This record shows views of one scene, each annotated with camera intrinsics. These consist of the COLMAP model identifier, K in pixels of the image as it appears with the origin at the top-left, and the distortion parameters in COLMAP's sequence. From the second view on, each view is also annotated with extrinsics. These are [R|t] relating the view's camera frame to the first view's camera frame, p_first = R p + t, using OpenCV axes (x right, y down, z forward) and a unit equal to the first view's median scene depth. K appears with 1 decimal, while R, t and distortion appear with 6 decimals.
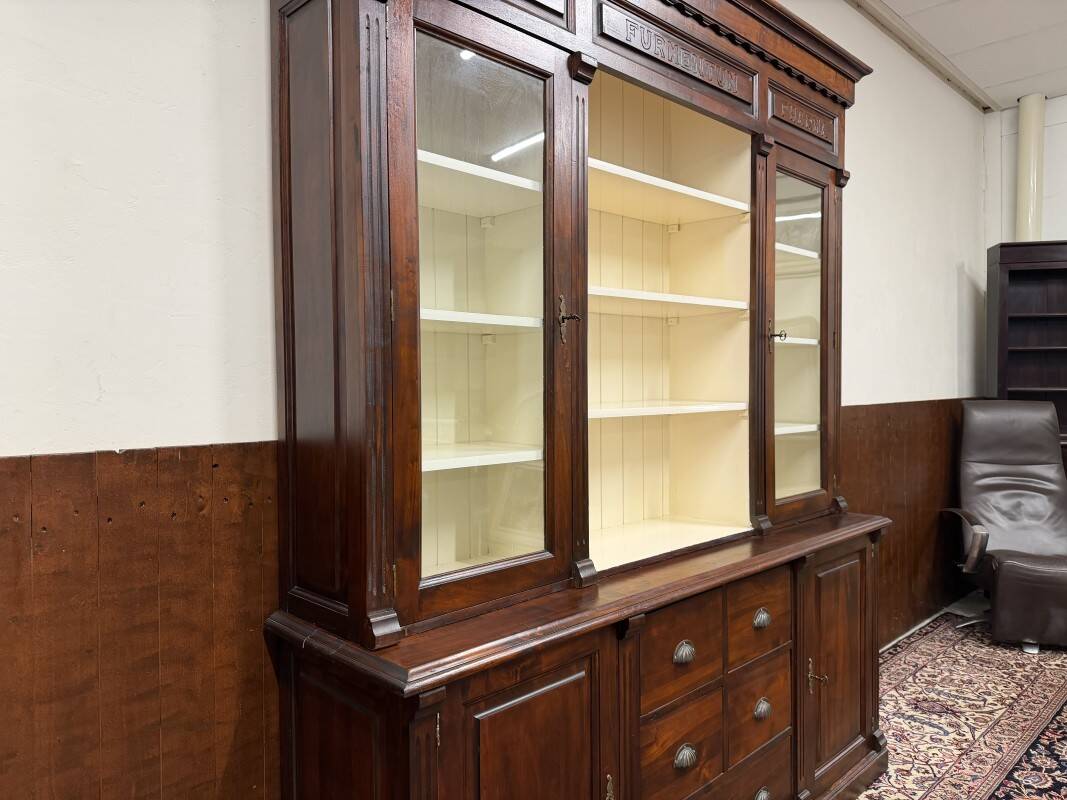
lens RADIAL K [[739.7, 0, 525.2], [0, 739.7, 399.6], [0, 0, 1]] dist [0.034429, -0.043500]
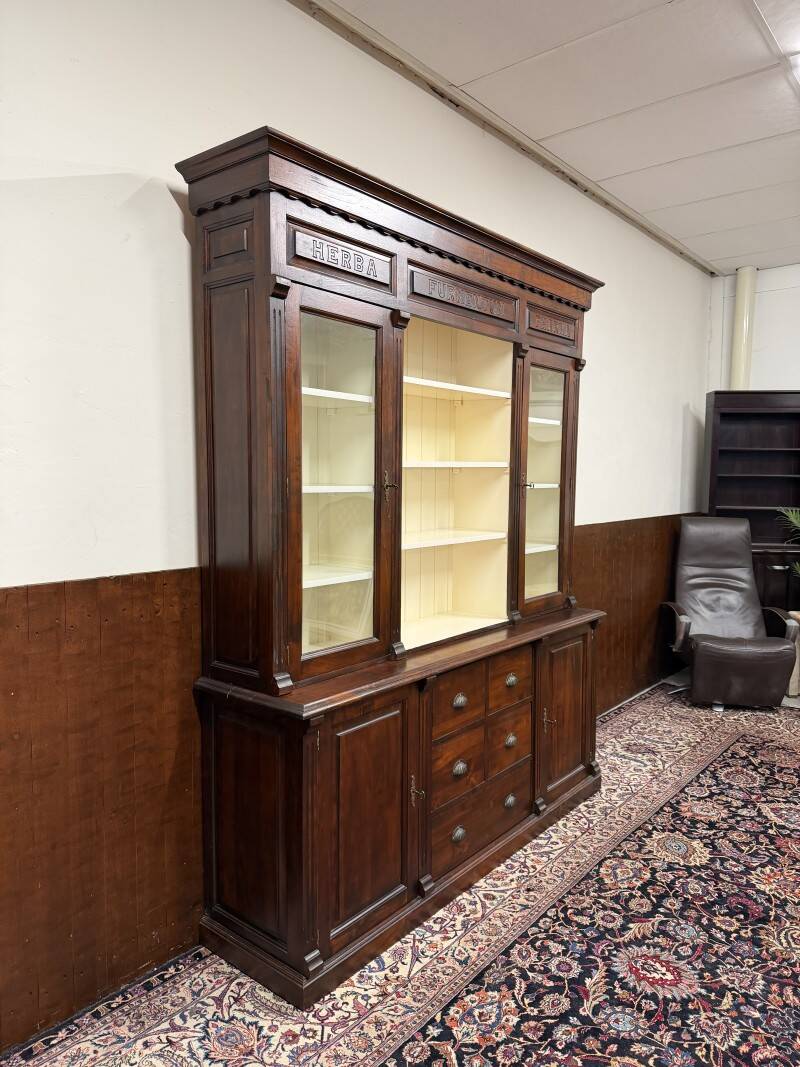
lens RADIAL K [[739.7, 0, 390.0], [0, 739.7, 532.5], [0, 0, 1]] dist [0.034429, -0.043500]
pose [[0.993707, 0.004743, 0.111908, -0.080579], [-0.011032, 0.998390, 0.055644, -0.071470], [-0.111464, -0.056529, 0.992159, -0.374600]]
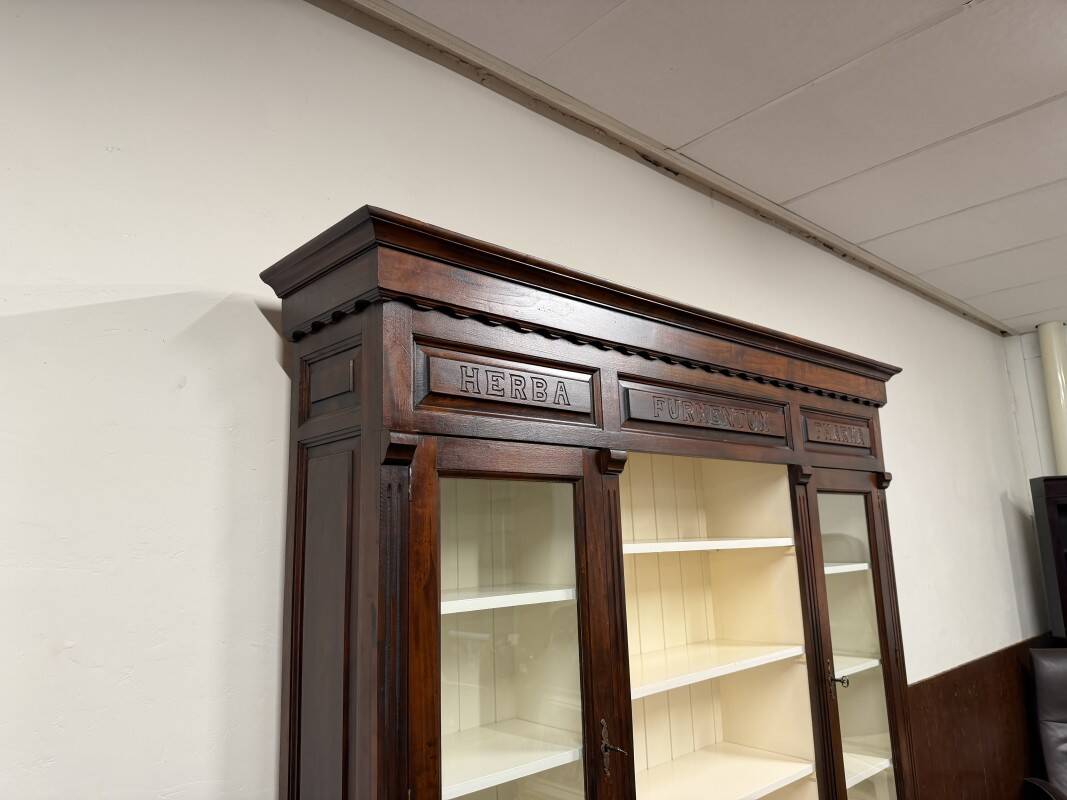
lens RADIAL K [[739.7, 0, 534.5], [0, 739.7, 399.4], [0, 0, 1]] dist [0.034429, -0.043500]
pose [[0.999353, -0.031061, -0.018140, -0.002798], [0.026591, 0.977560, -0.208971, -0.241479], [0.024223, 0.208353, 0.977754, 0.034045]]
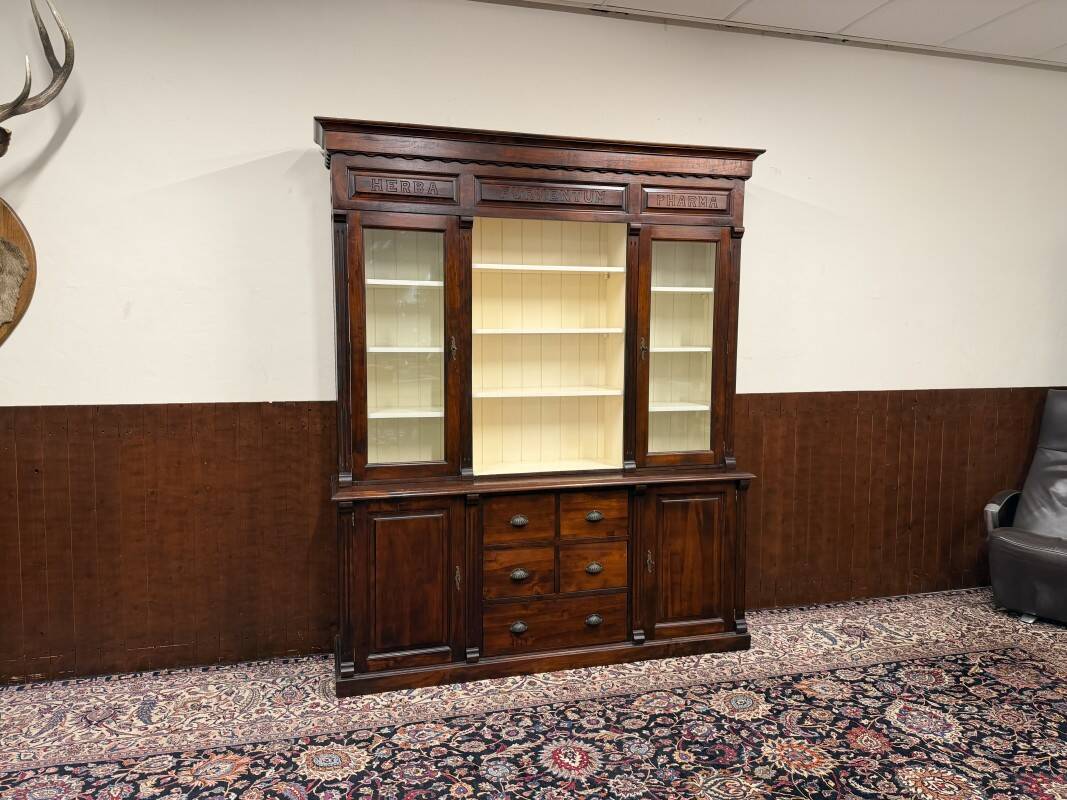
lens RADIAL K [[739.7, 0, 532.0], [0, 739.7, 397.1], [0, 0, 1]] dist [0.034429, -0.043500]
pose [[0.879367, 0.048853, -0.473632, 0.883864], [-0.021079, 0.997742, 0.063776, -0.079072], [0.475678, -0.046099, 0.878411, -0.499376]]
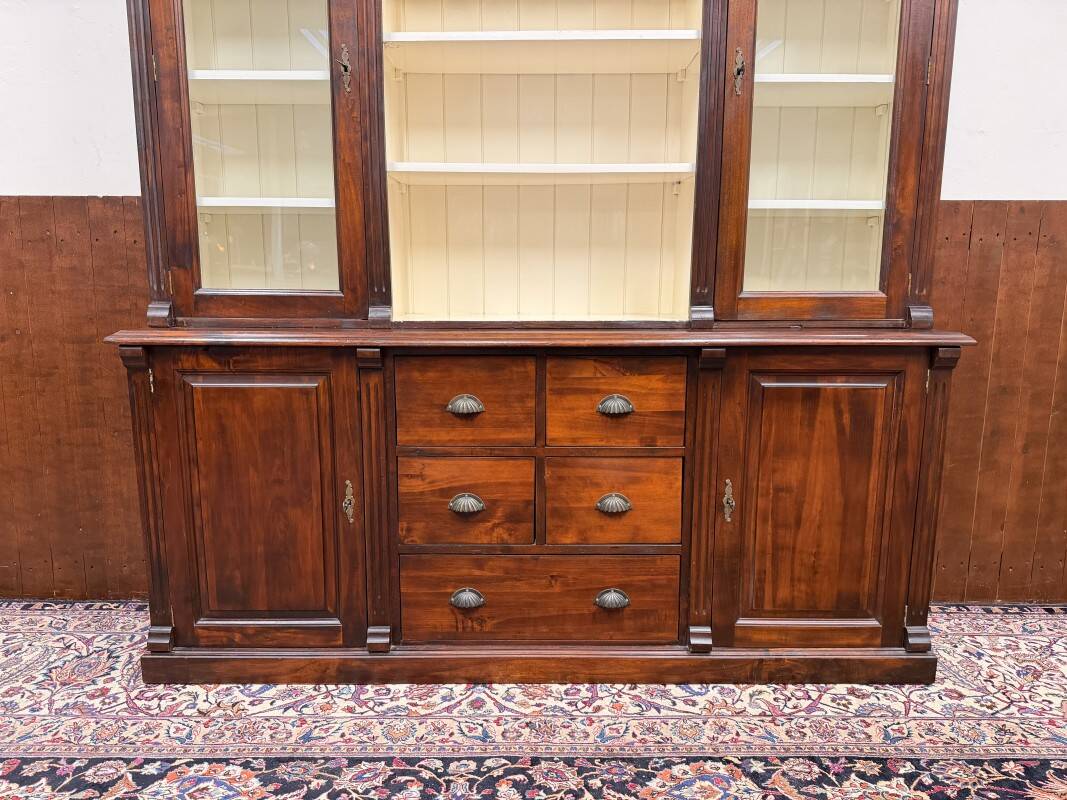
lens RADIAL K [[739.7, 0, 536.3], [0, 739.7, 401.2], [0, 0, 1]] dist [0.034429, -0.043500]
pose [[0.728736, 0.127388, -0.672841, 0.753061], [-0.024163, 0.986717, 0.160643, 0.133652], [0.684368, -0.100809, 0.722135, 0.268986]]
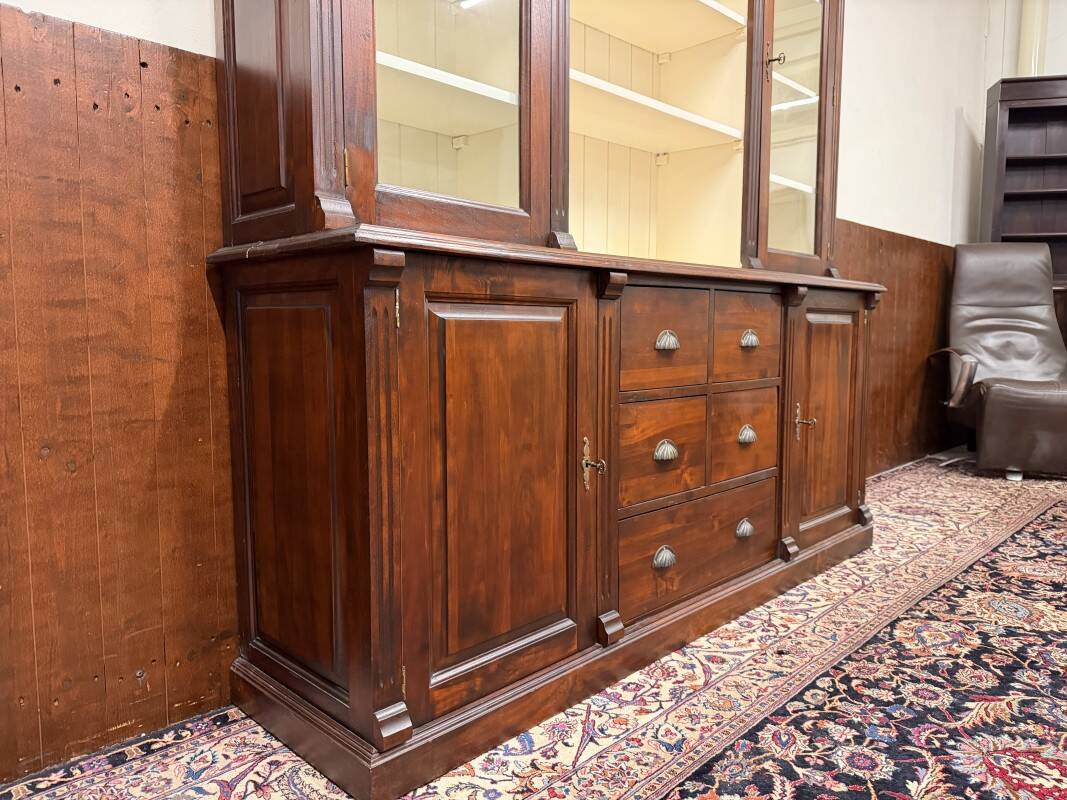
lens RADIAL K [[739.7, 0, 530.2], [0, 739.7, 402.7], [0, 0, 1]] dist [0.034429, -0.043500]
pose [[0.999652, 0.004254, 0.026036, 0.012063], [-0.006150, 0.997299, 0.073185, 0.273845], [-0.025654, -0.073319, 0.996979, 0.053992]]
